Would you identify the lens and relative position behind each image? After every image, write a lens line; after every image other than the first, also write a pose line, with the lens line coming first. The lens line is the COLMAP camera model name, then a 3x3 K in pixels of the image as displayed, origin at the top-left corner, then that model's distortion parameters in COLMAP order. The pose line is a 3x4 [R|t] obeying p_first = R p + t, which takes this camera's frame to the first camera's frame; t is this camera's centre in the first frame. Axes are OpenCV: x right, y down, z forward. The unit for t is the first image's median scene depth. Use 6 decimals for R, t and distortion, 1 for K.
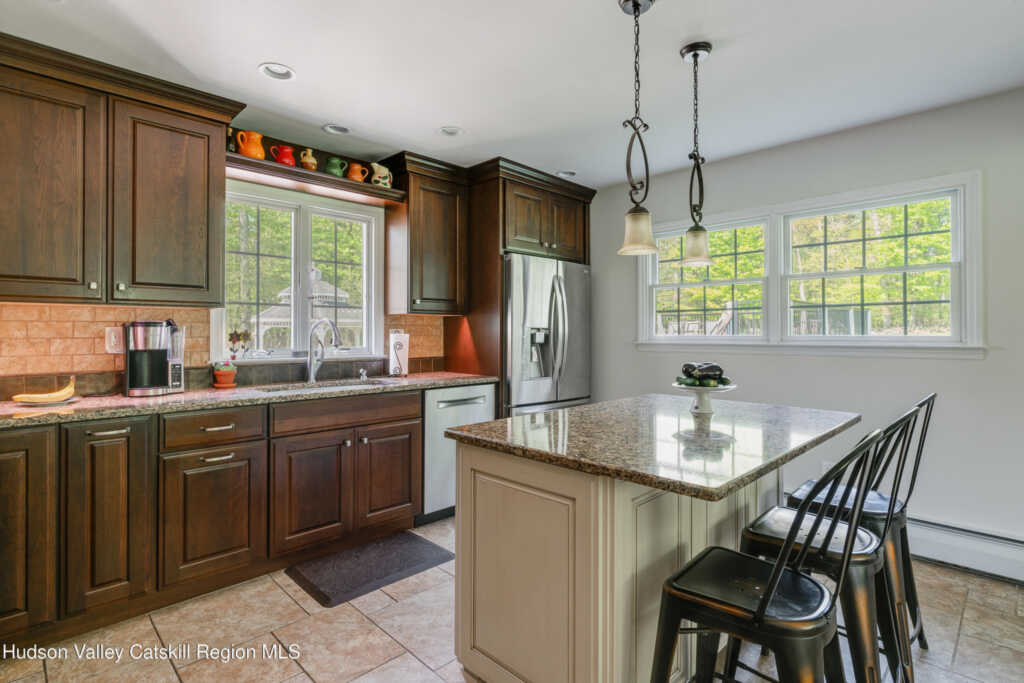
lens RADIAL K [[507.3, 0, 511.0], [0, 507.3, 330.5], [0, 0, 1]] dist [-0.009887, 0.000973]
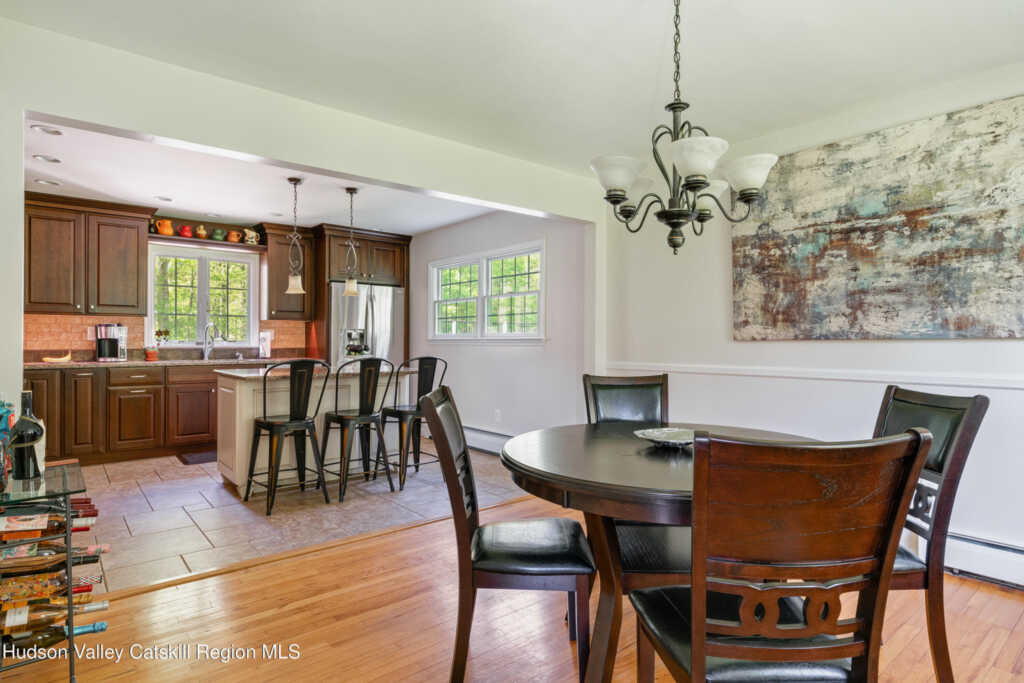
lens RADIAL K [[555.4, 0, 508.4], [0, 555.4, 341.9], [0, 0, 1]] dist [0.000130, 0.000061]
pose [[0.995215, 0.003875, -0.097634, 0.963973], [-0.003182, 0.999969, 0.007252, 0.028539], [0.097659, -0.006906, 0.995196, -0.921290]]
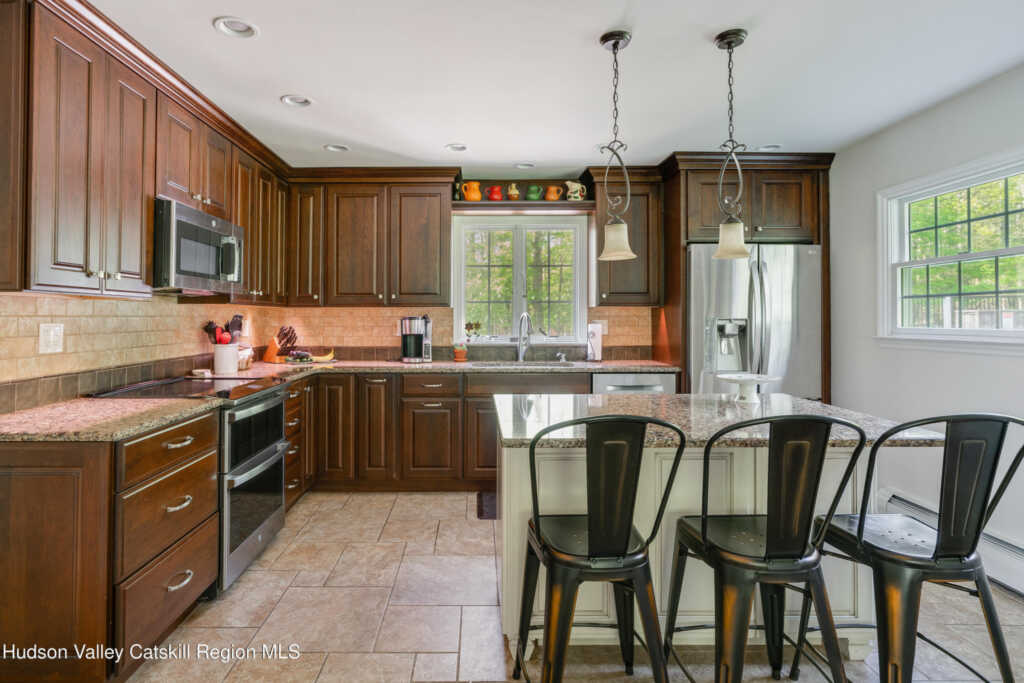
lens RADIAL K [[534.0, 0, 479.8], [0, 534.0, 313.0], [0, 0, 1]] dist [-0.007839, -0.000445]
pose [[0.708023, -0.007662, -0.706148, 0.591183], [0.004675, 0.999970, -0.006162, -0.016410], [0.706174, 0.001062, 0.708037, -0.049562]]
